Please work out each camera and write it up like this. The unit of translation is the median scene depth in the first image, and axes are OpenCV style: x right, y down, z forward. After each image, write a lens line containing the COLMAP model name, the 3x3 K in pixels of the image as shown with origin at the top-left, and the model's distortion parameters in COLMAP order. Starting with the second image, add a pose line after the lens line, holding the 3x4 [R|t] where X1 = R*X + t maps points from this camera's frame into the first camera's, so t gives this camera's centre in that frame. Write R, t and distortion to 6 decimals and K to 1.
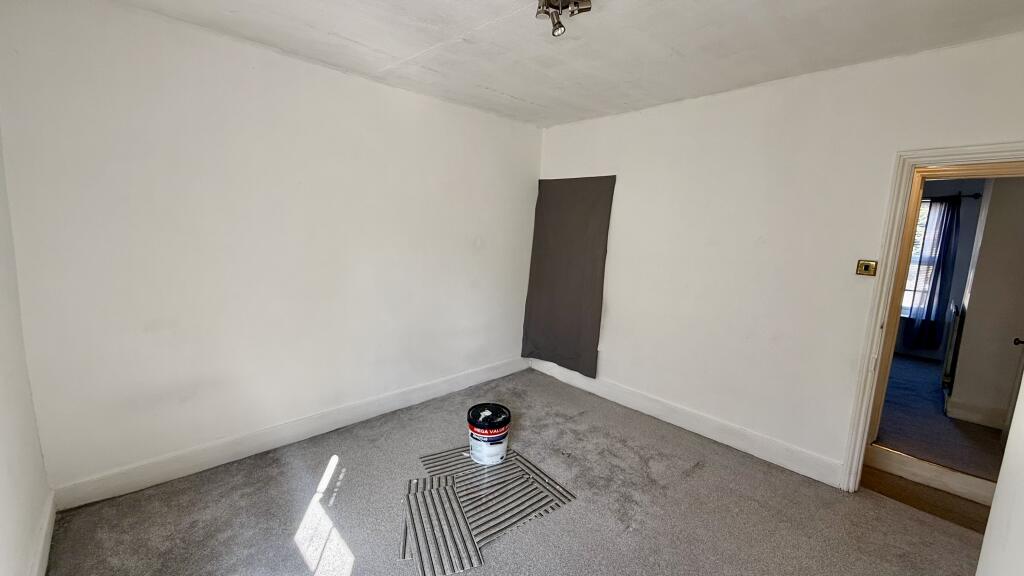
lens RADIAL K [[408.0, 0, 512.0], [0, 408.0, 288.0], [0, 0, 1]] dist [0.001775, 0.000222]
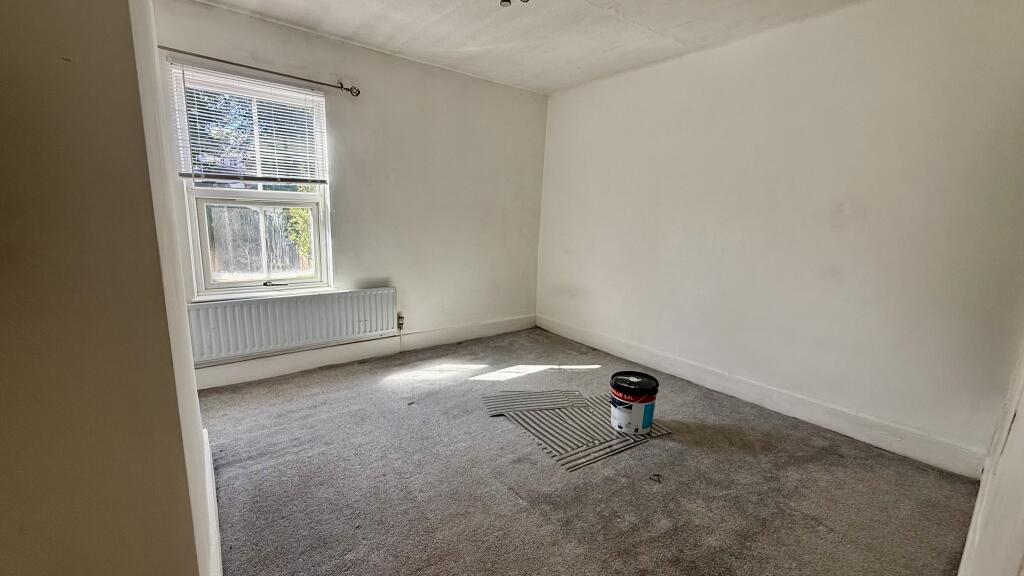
lens RADIAL K [[408.0, 0, 512.0], [0, 408.0, 288.0], [0, 0, 1]] dist [0.001775, 0.000222]
pose [[-0.103892, 0.136919, -0.985119, 0.988573], [-0.181932, 0.971151, 0.154164, 0.009991], [0.977807, 0.195241, -0.075985, 0.865051]]
